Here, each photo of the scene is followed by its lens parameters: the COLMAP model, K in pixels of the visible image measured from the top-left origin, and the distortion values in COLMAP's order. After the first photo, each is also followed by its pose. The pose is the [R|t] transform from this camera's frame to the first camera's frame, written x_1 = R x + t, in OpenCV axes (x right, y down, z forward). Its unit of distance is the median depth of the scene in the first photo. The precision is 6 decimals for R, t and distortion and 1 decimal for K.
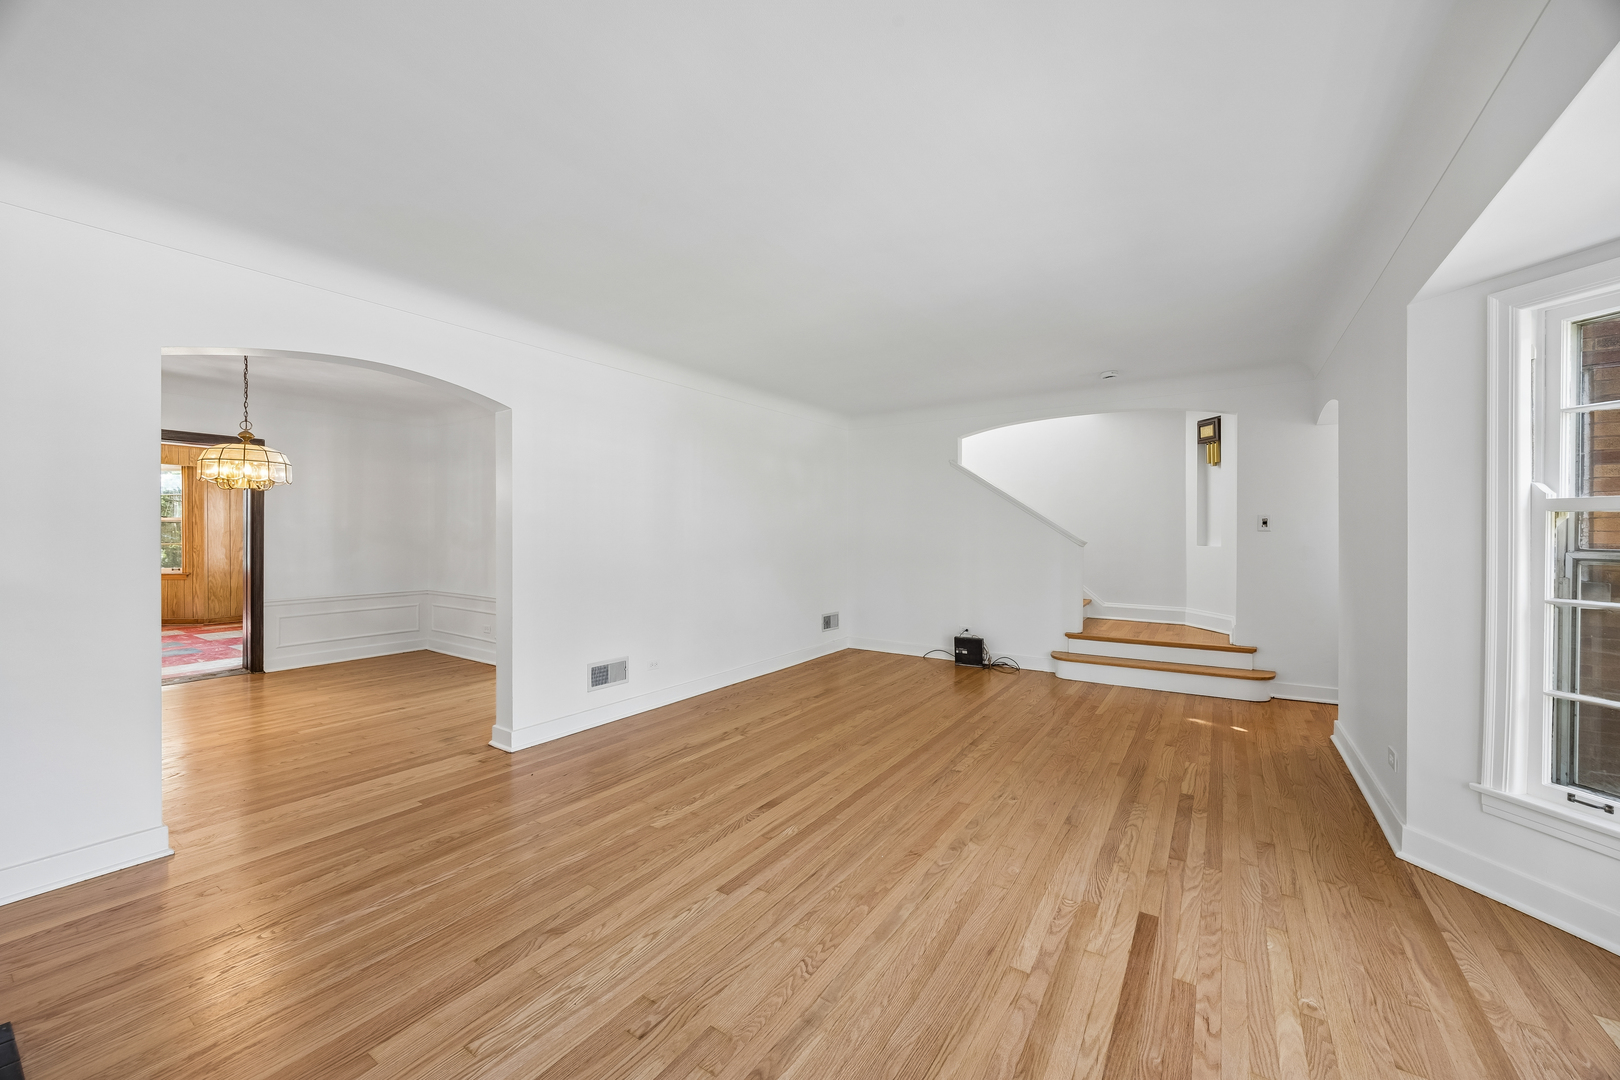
lens RADIAL K [[616.0, 0, 805.0], [0, 616.0, 531.0], [0, 0, 1]] dist [-0.004901, -0.000047]
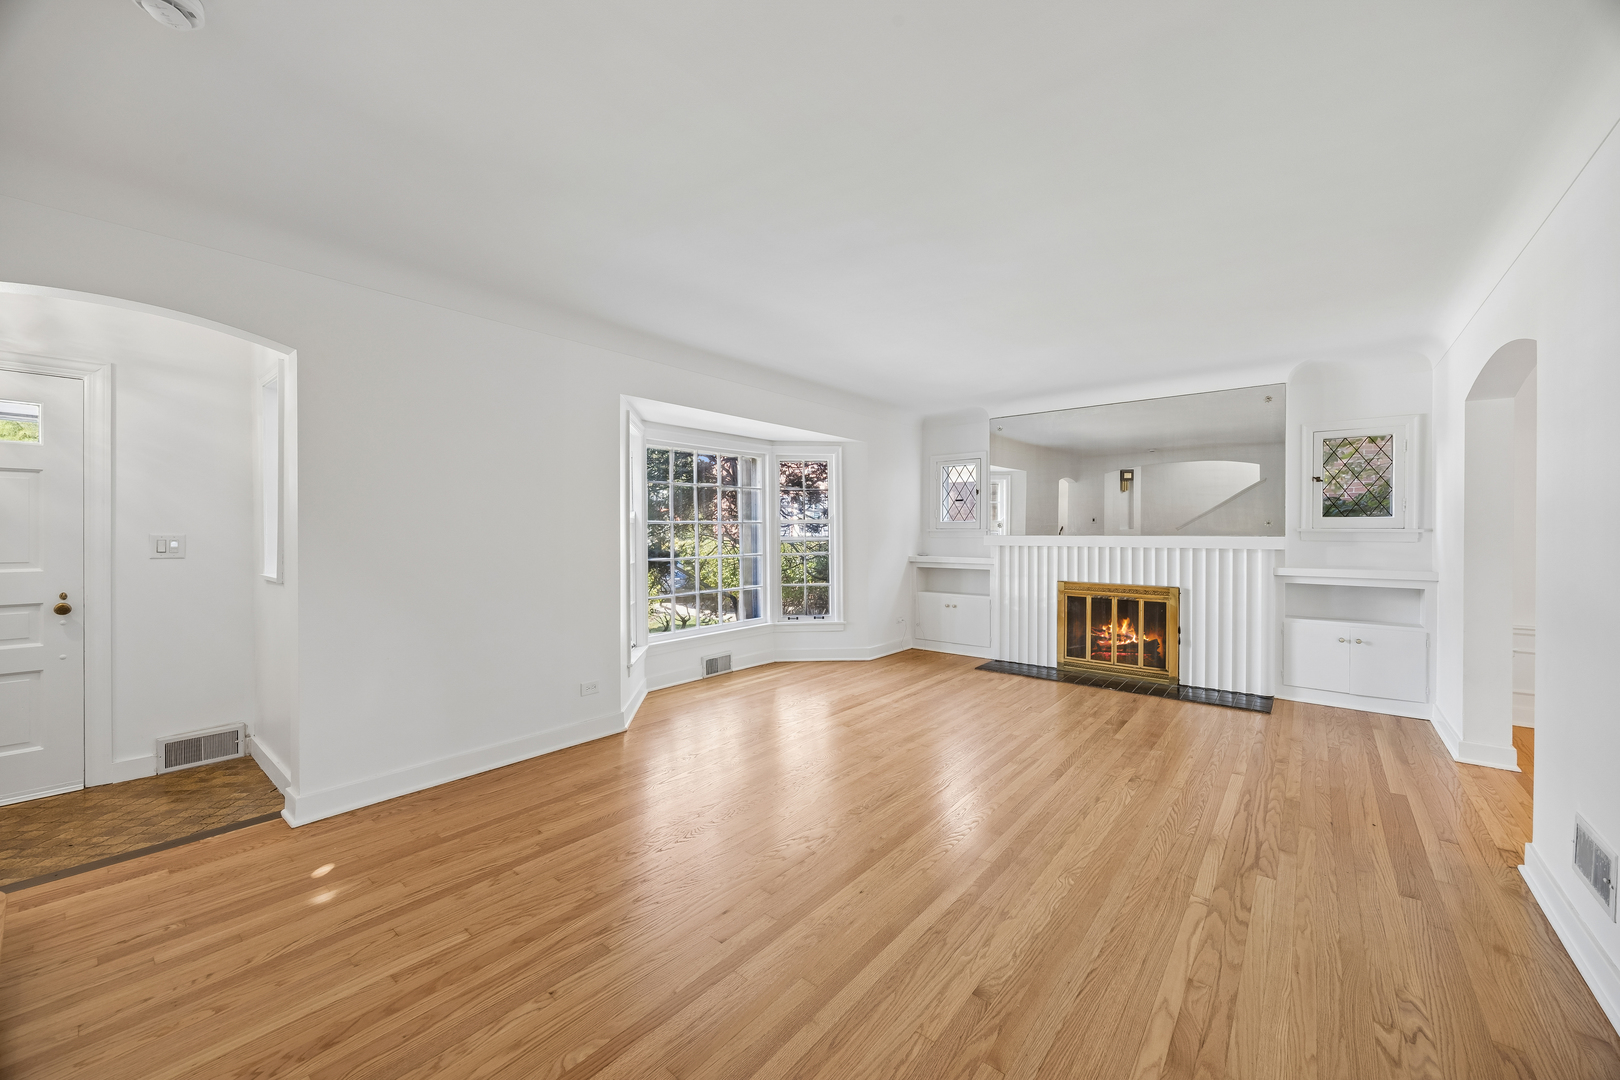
lens RADIAL K [[616.0, 0, 805.0], [0, 616.0, 531.0], [0, 0, 1]] dist [-0.004901, -0.000047]
pose [[-0.995014, -0.003350, 0.099683, 0.180729], [-0.003489, 0.999993, -0.001216, 0.000272], [-0.099678, -0.001557, -0.995019, 1.406710]]
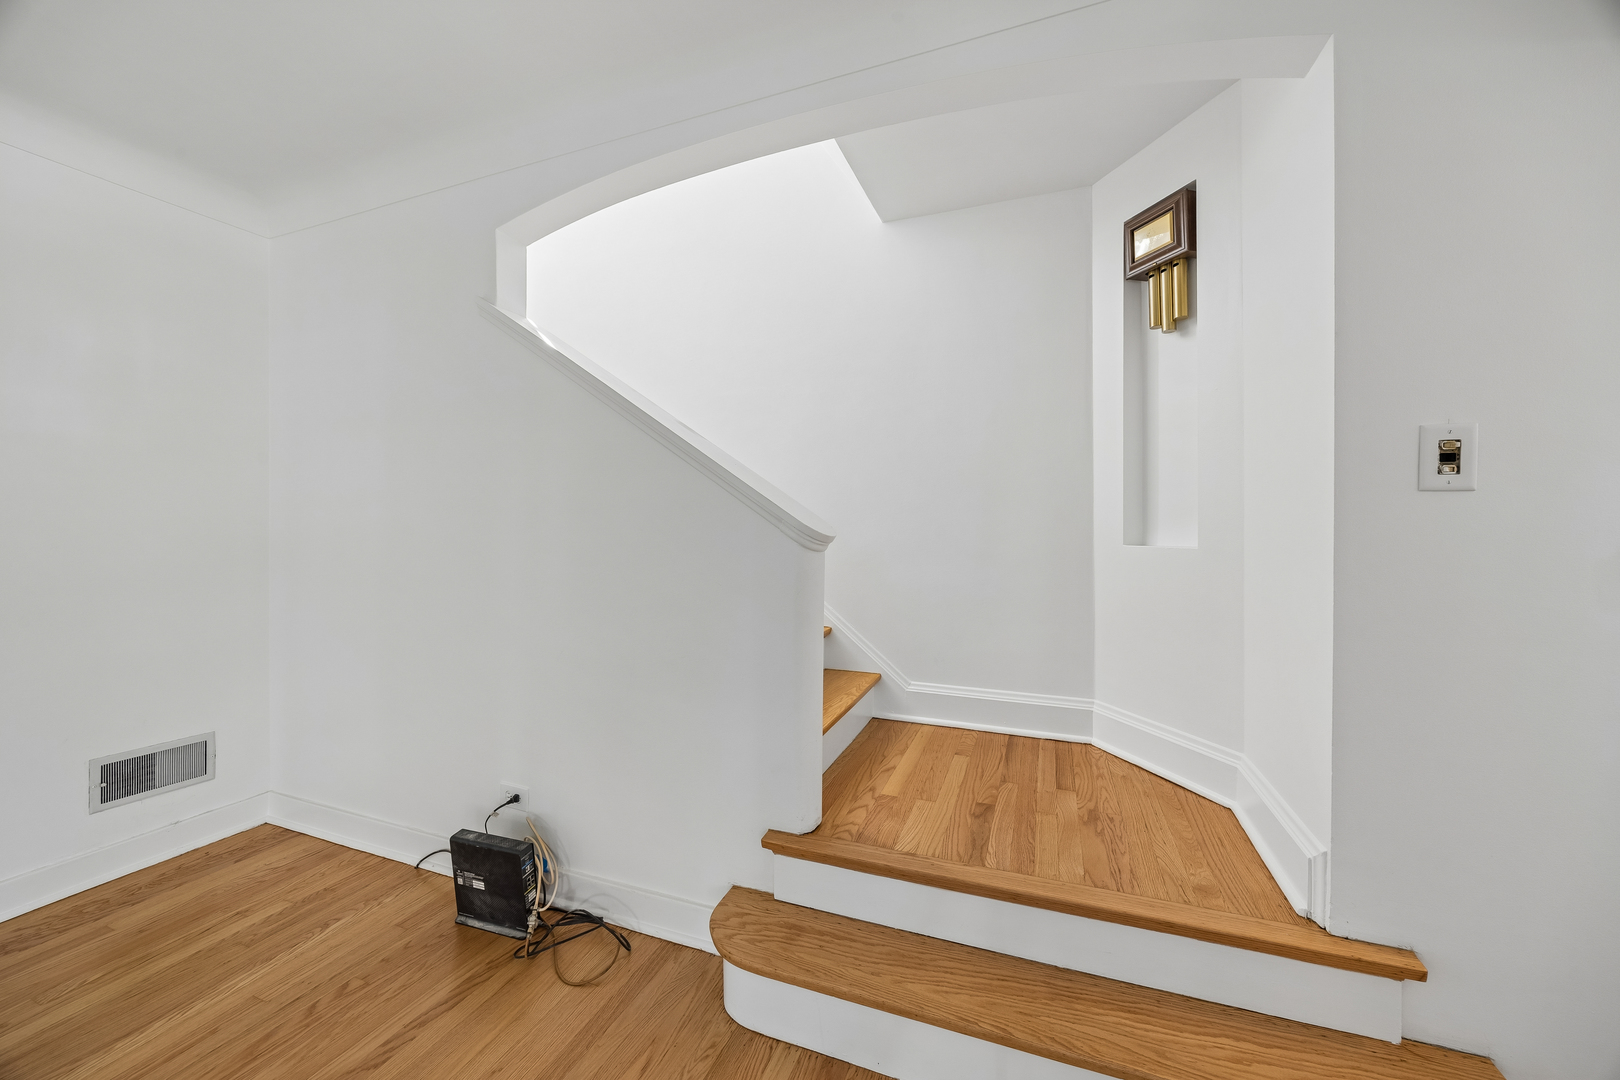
lens RADIAL K [[616.0, 0, 805.0], [0, 616.0, 531.0], [0, 0, 1]] dist [-0.004901, -0.000047]
pose [[0.978849, 0.000352, 0.204582, 0.483781], [0.000646, 0.999988, -0.004813, 0.022179], [-0.204581, 0.004843, 0.978838, 0.884286]]
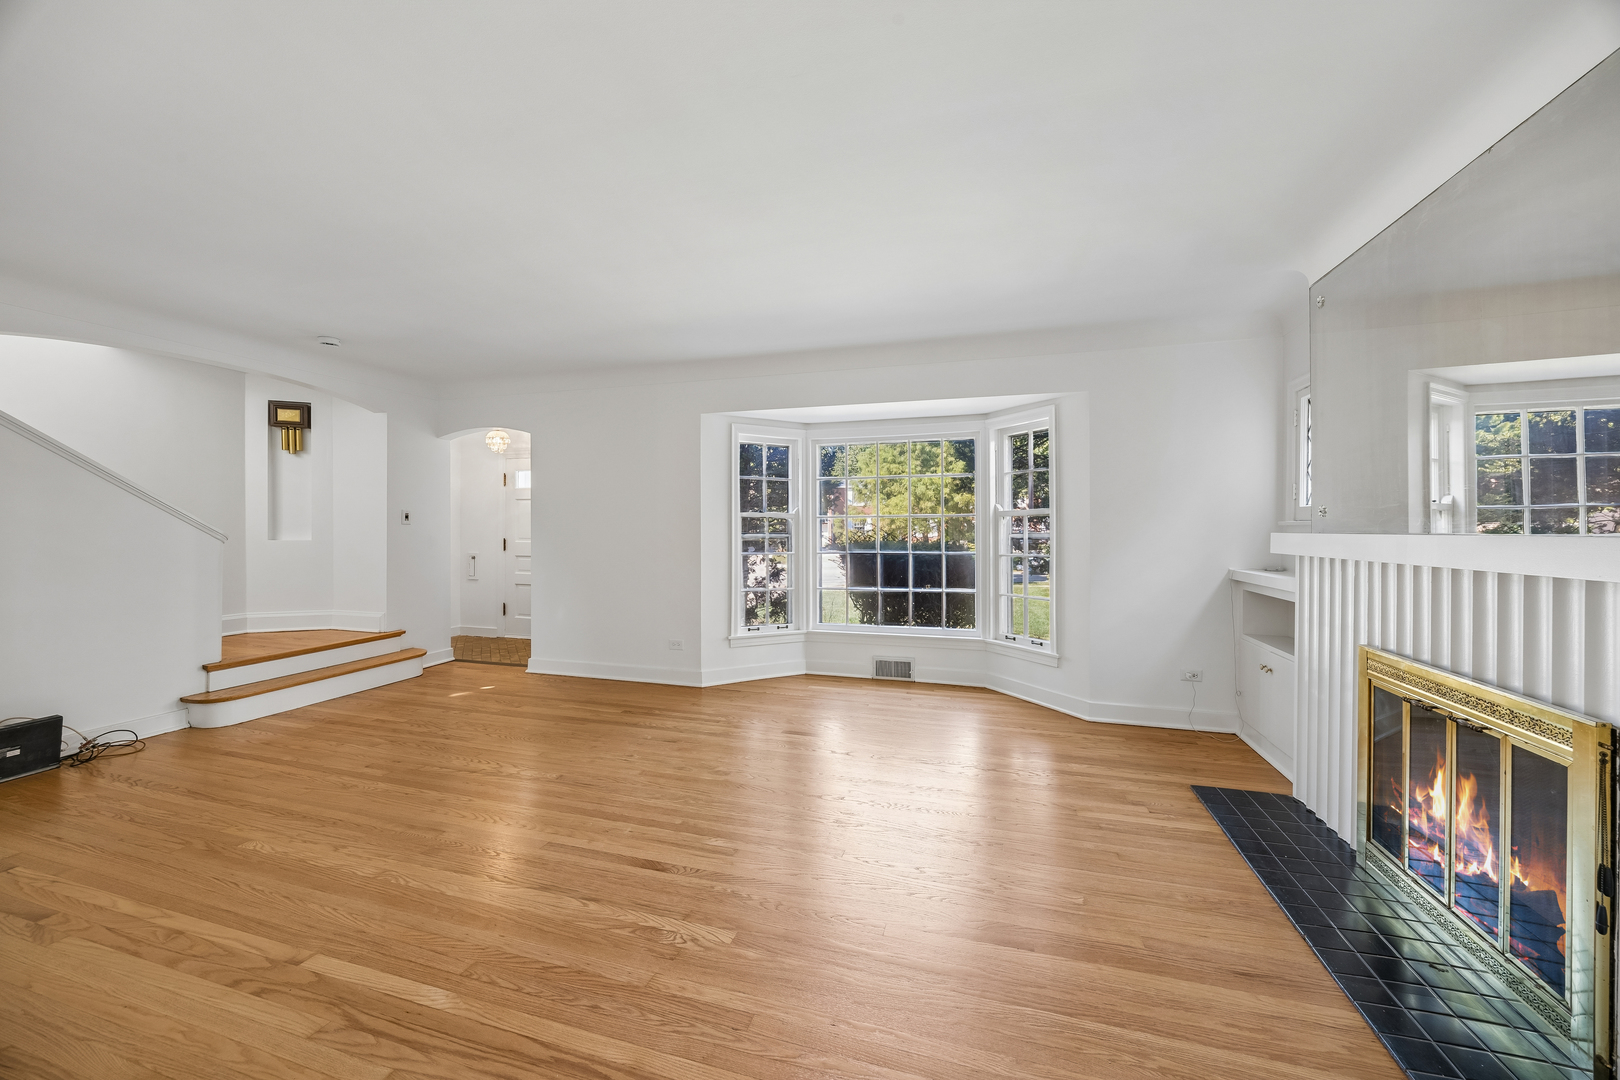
lens RADIAL K [[616.0, 0, 805.0], [0, 616.0, 531.0], [0, 0, 1]] dist [-0.004901, -0.000047]
pose [[-0.285419, -0.006194, 0.958383, -0.571928], [-0.002081, 0.999981, 0.005843, 0.005218], [-0.958401, -0.000326, -0.285426, 0.680891]]
